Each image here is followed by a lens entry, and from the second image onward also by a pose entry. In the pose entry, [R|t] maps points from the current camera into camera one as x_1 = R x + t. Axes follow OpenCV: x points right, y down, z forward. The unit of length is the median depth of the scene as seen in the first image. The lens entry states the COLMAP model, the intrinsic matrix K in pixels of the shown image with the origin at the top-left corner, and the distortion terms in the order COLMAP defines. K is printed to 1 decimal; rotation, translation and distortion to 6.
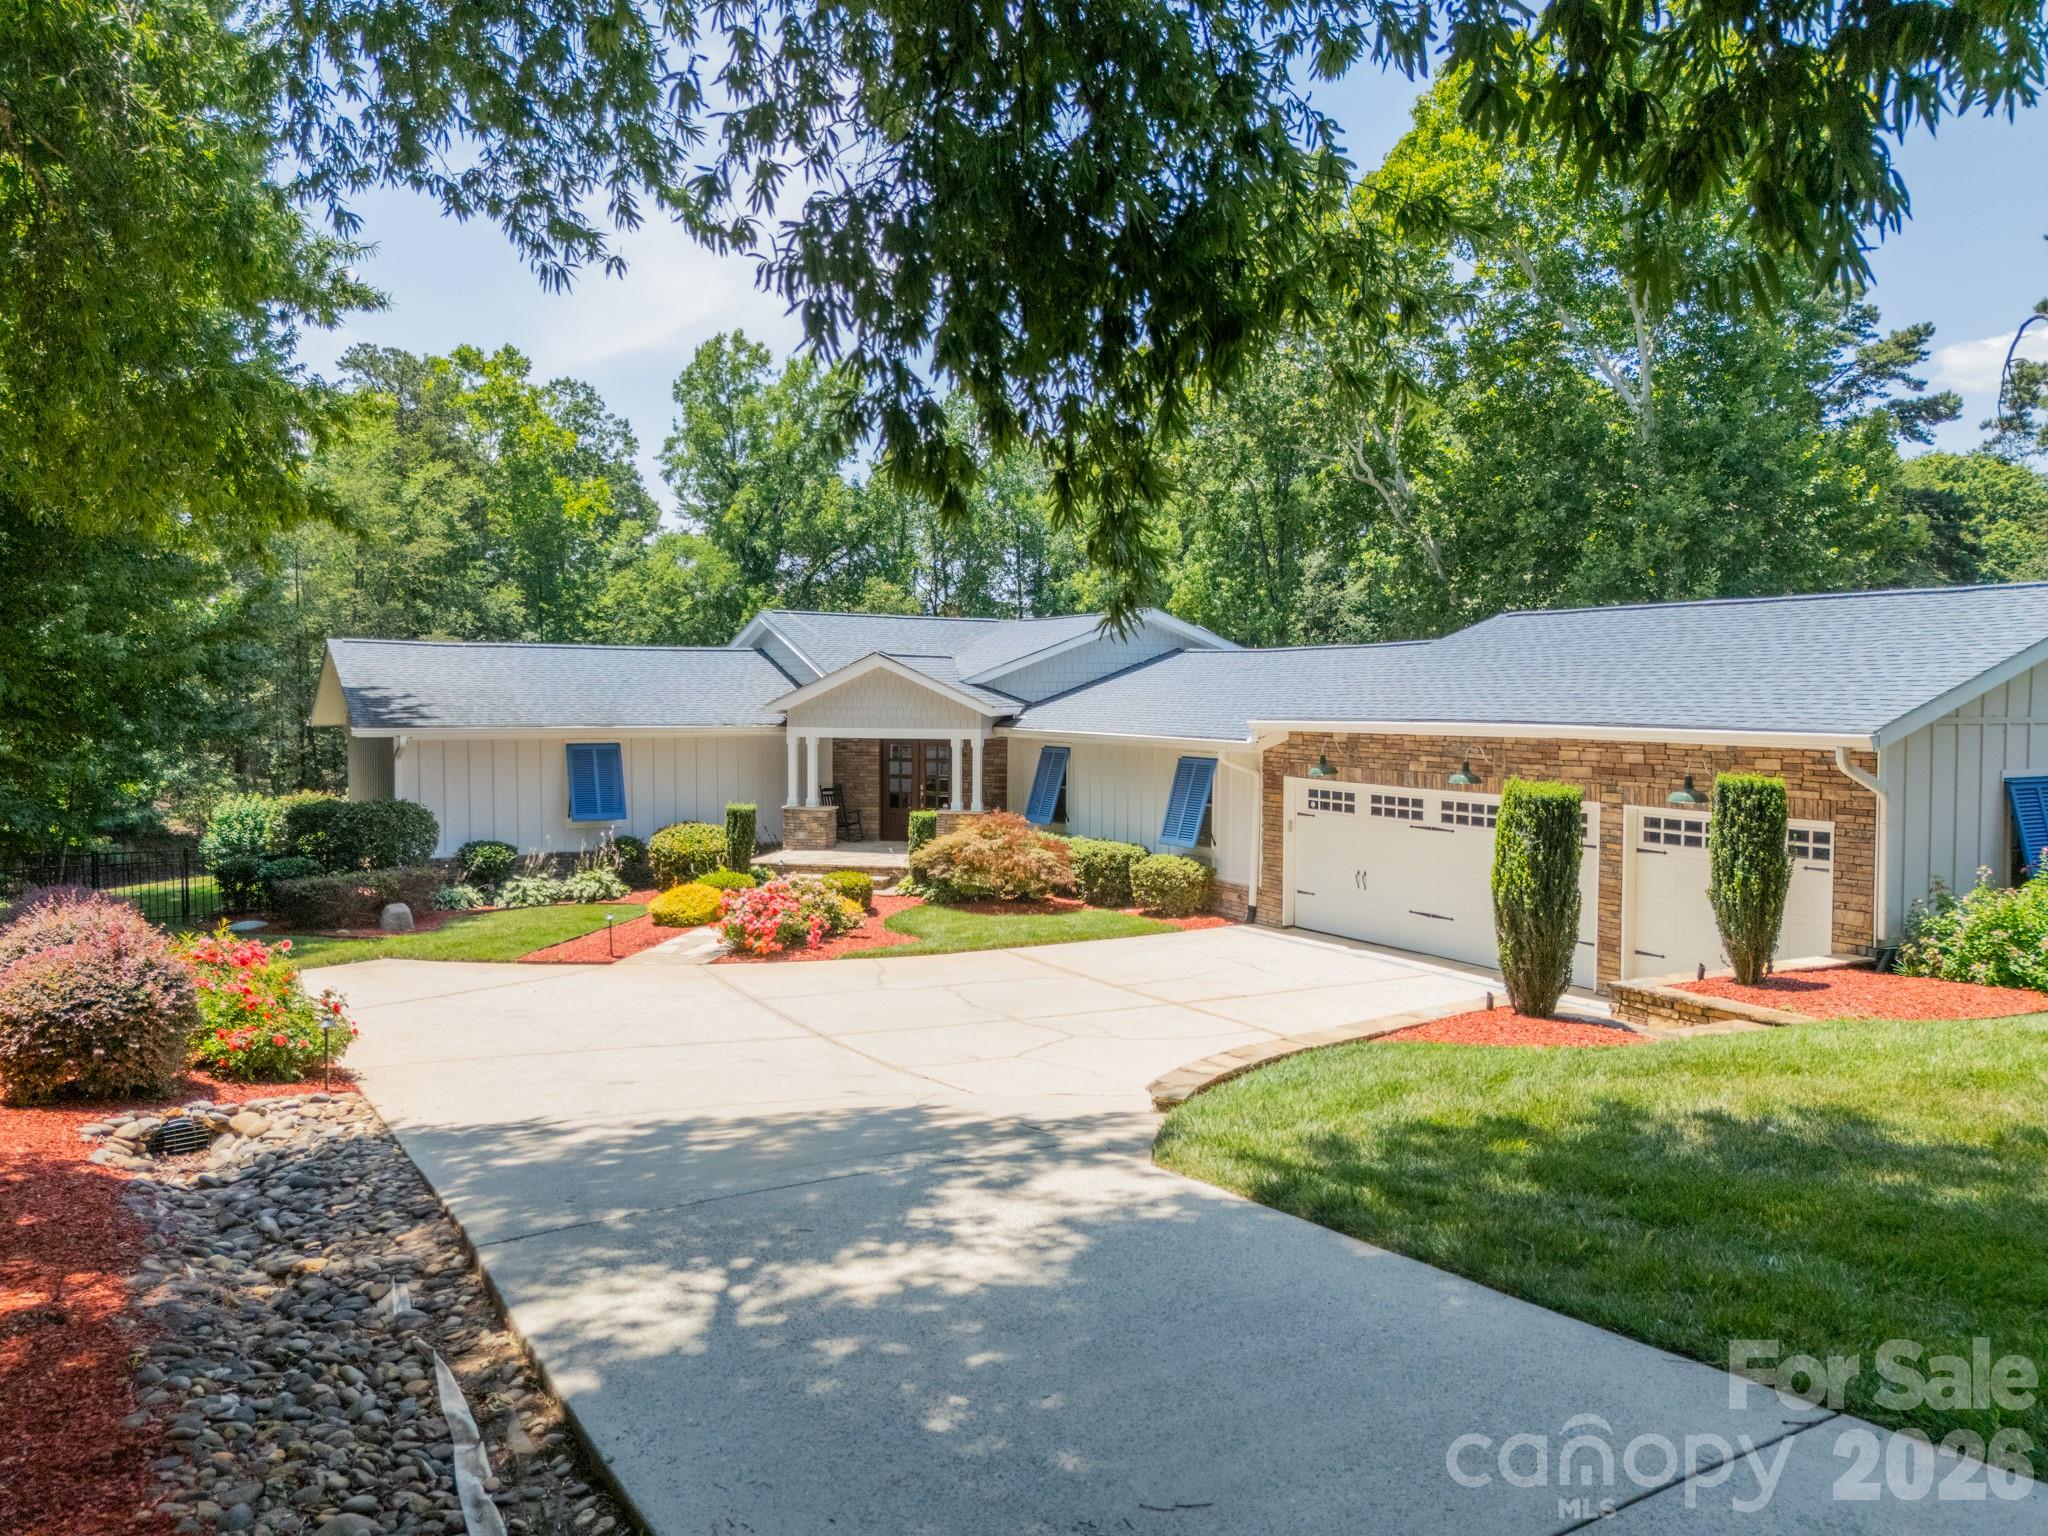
lens RADIAL K [[1526.7, 0, 1024.0], [0, 1526.7, 768.0], [0, 0, 1]] dist [0.056135, -0.001074]
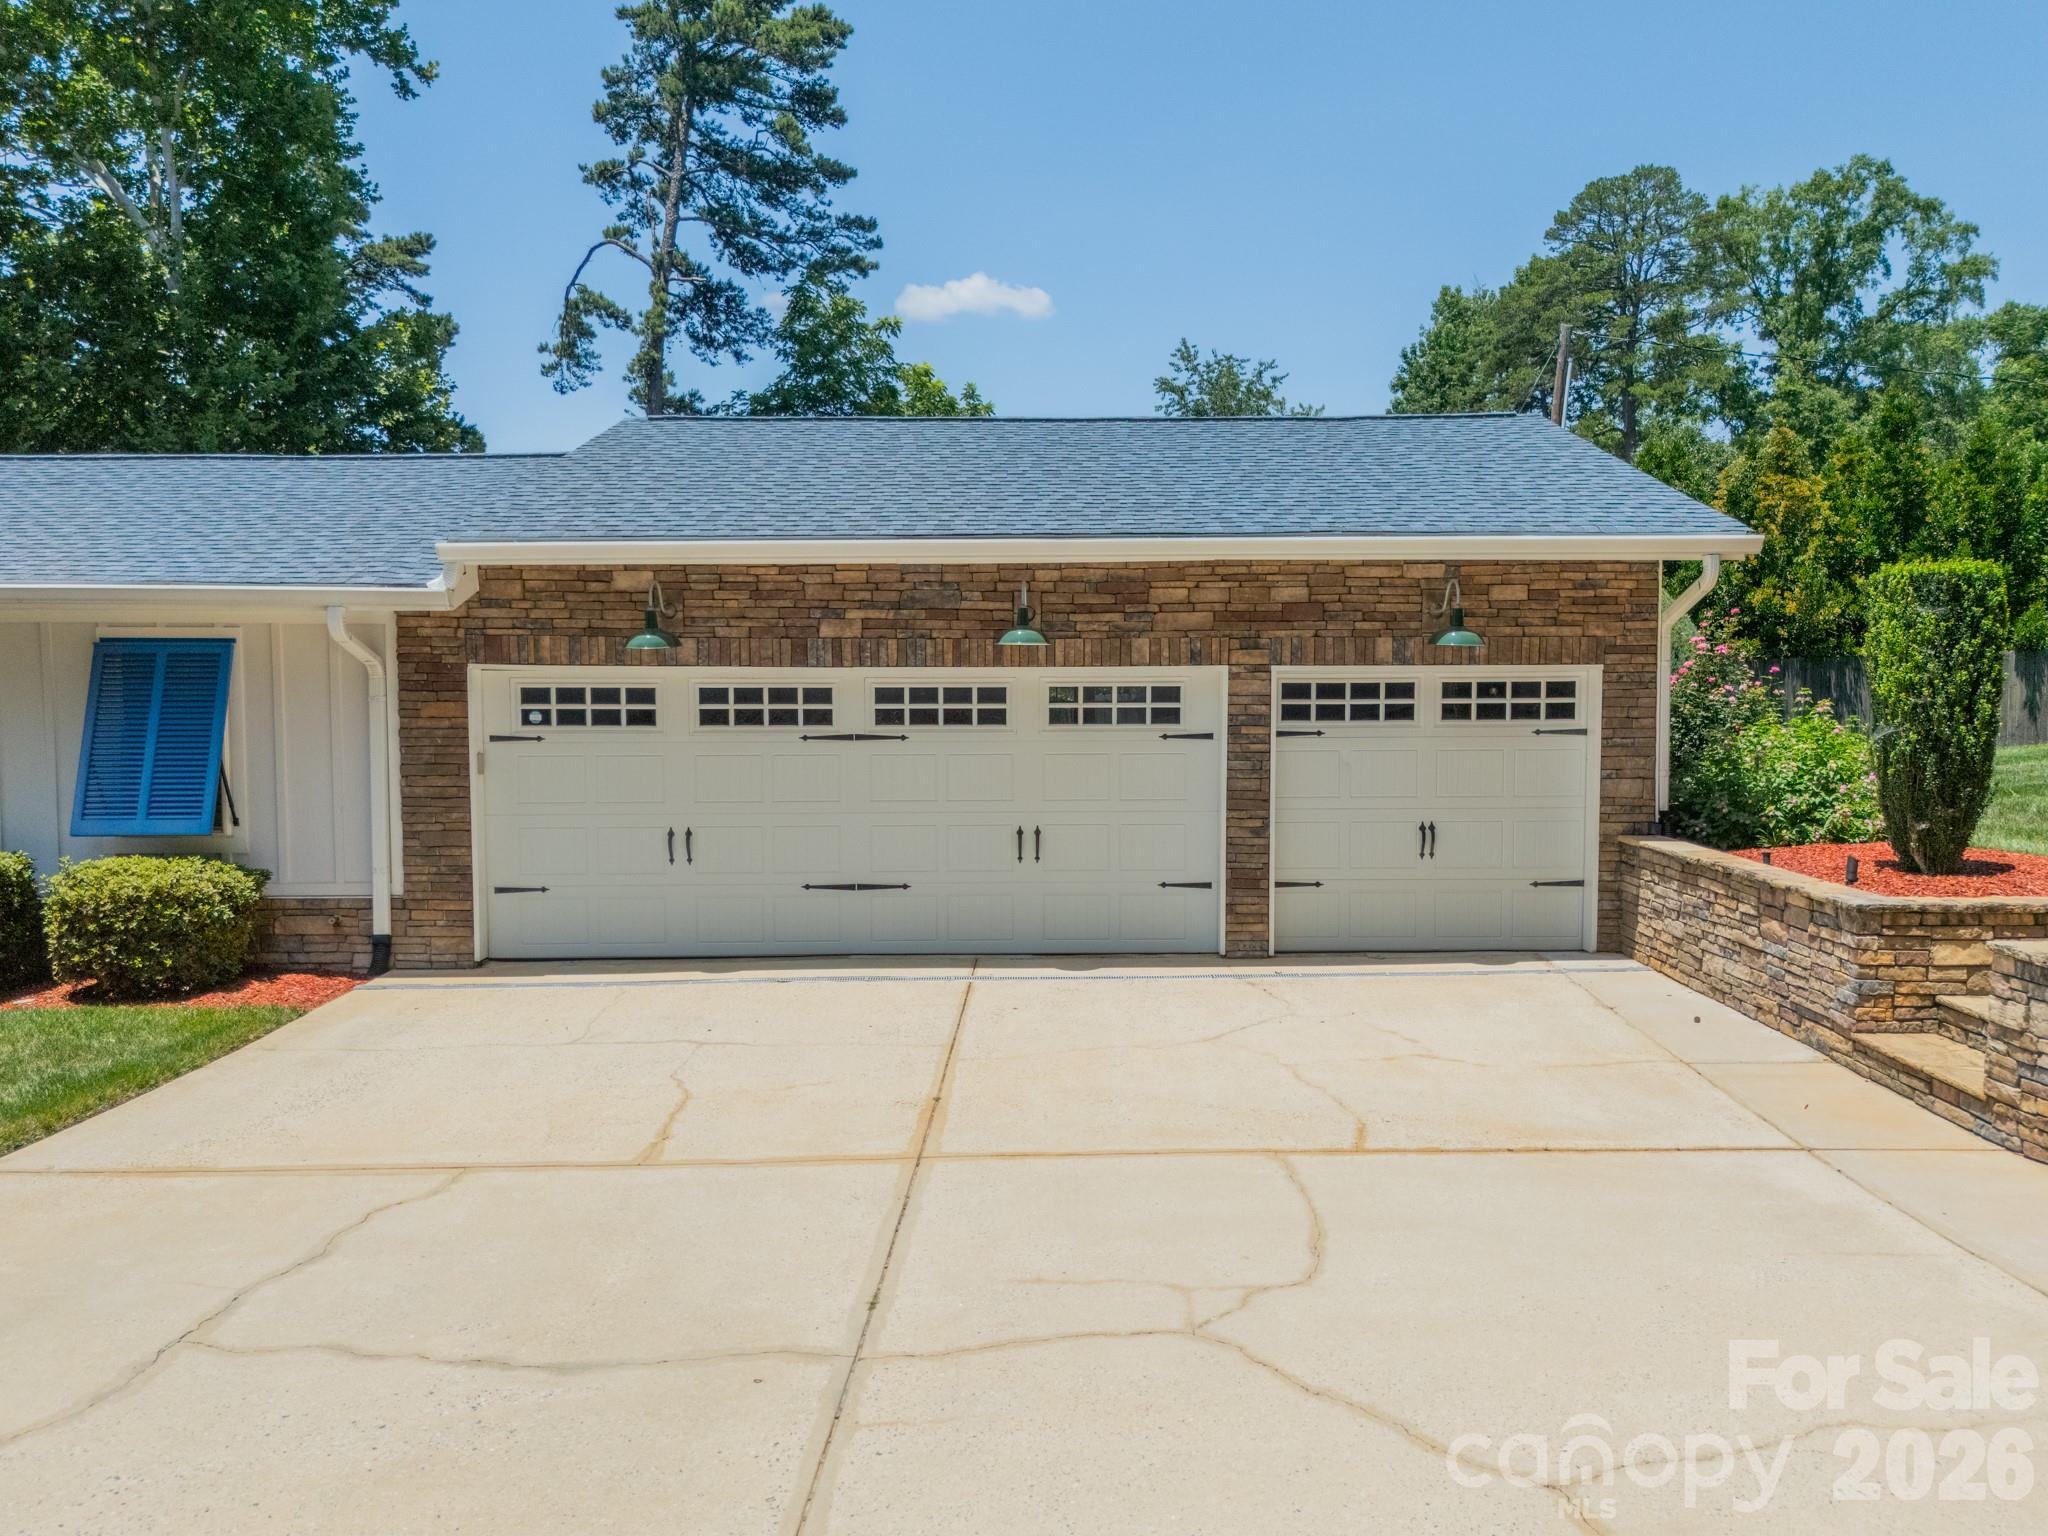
lens RADIAL K [[1526.7, 0, 1024.0], [0, 1526.7, 768.0], [0, 0, 1]] dist [0.056135, -0.001074]
pose [[0.480466, -0.060325, 0.874936, -0.193447], [0.048777, 0.997925, 0.042019, 0.028064], [-0.875656, 0.022488, 0.482411, 0.625035]]
